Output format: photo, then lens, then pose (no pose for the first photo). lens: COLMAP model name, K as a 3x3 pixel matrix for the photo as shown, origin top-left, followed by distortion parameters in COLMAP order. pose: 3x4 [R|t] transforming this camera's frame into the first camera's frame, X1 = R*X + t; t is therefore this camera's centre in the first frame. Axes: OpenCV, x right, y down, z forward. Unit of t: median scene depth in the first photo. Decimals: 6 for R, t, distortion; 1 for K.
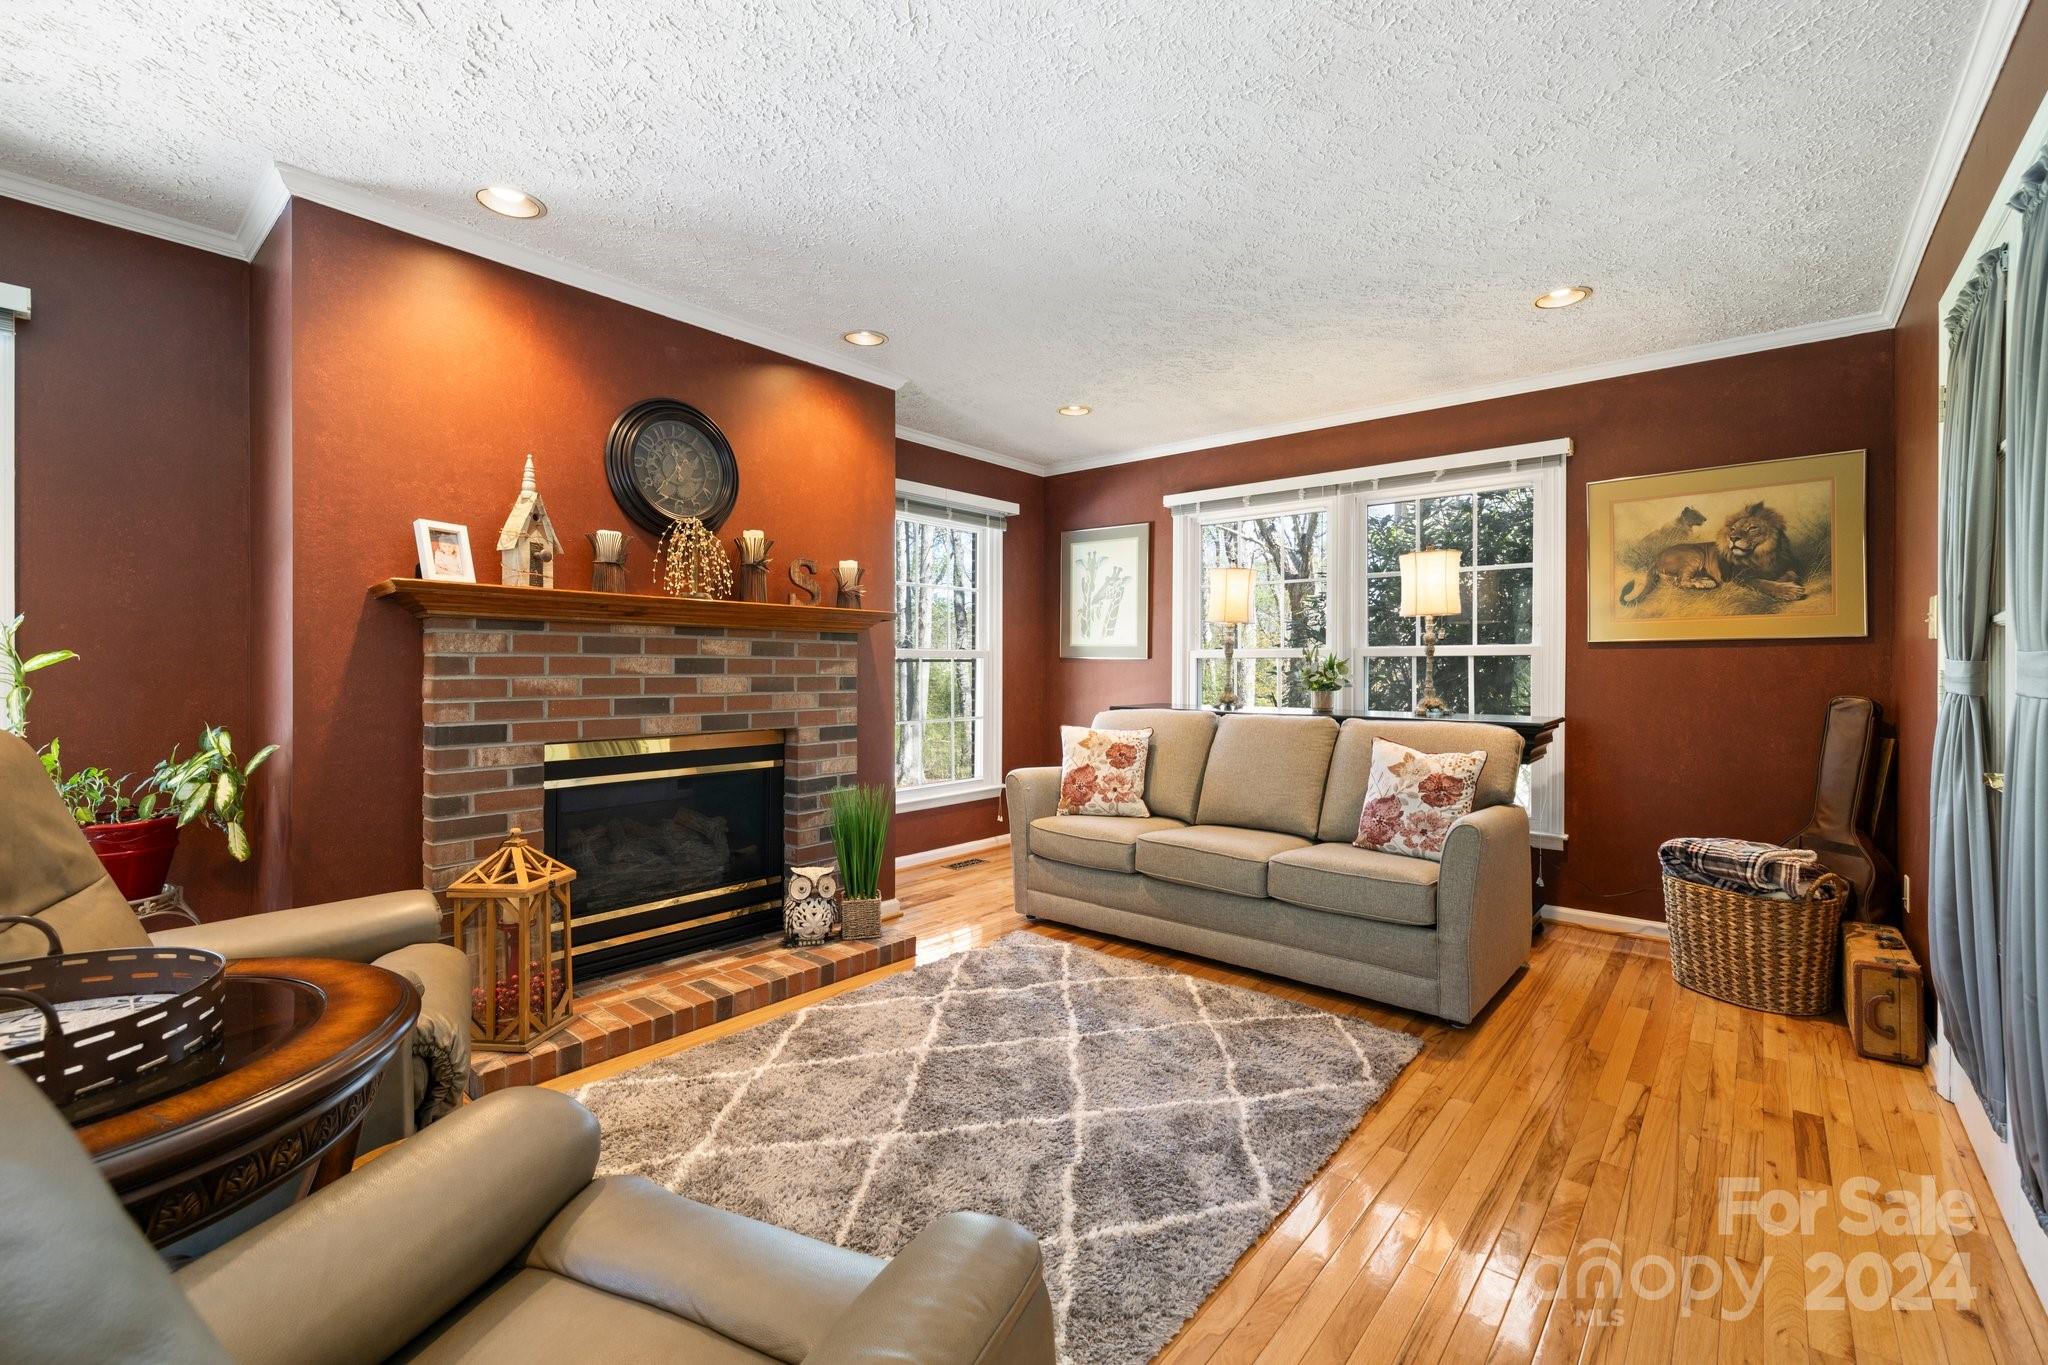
lens RADIAL K [[865.1, 0, 1030.3], [0, 865.1, 670.2], [0, 0, 1]] dist [0.000060, 0.000424]
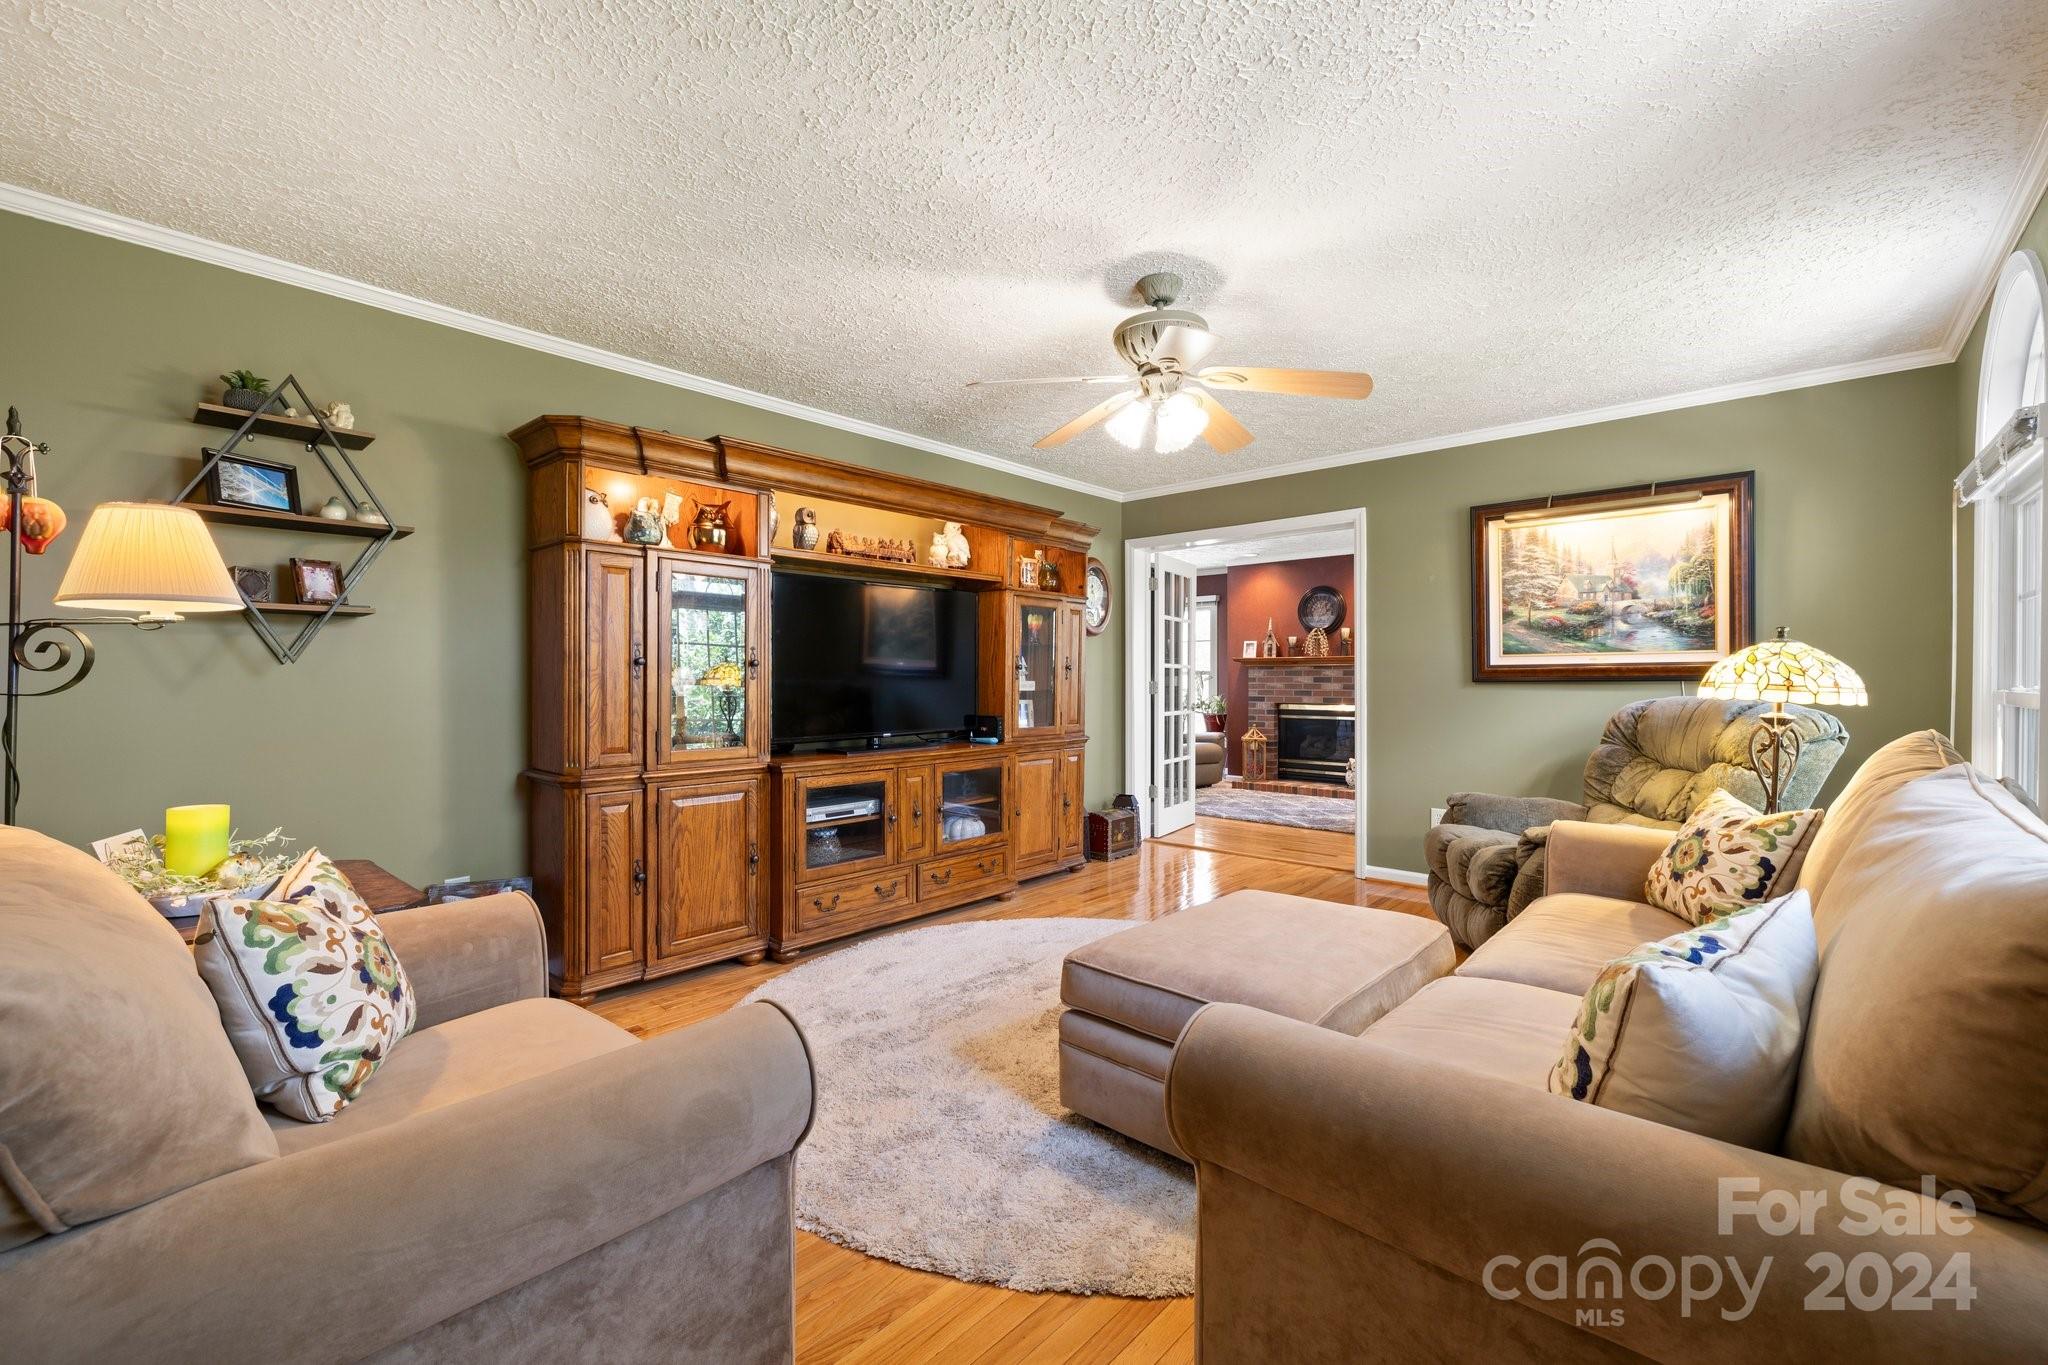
lens RADIAL K [[865.1, 0, 1029.5], [0, 865.1, 679.1], [0, 0, 1]] dist [0.000060, 0.000424]
pose [[-0.020086, -0.004555, -0.999788, 2.477687], [-0.004899, 0.999978, -0.004458, 0.009838], [0.999786, 0.004808, -0.020108, 0.094989]]
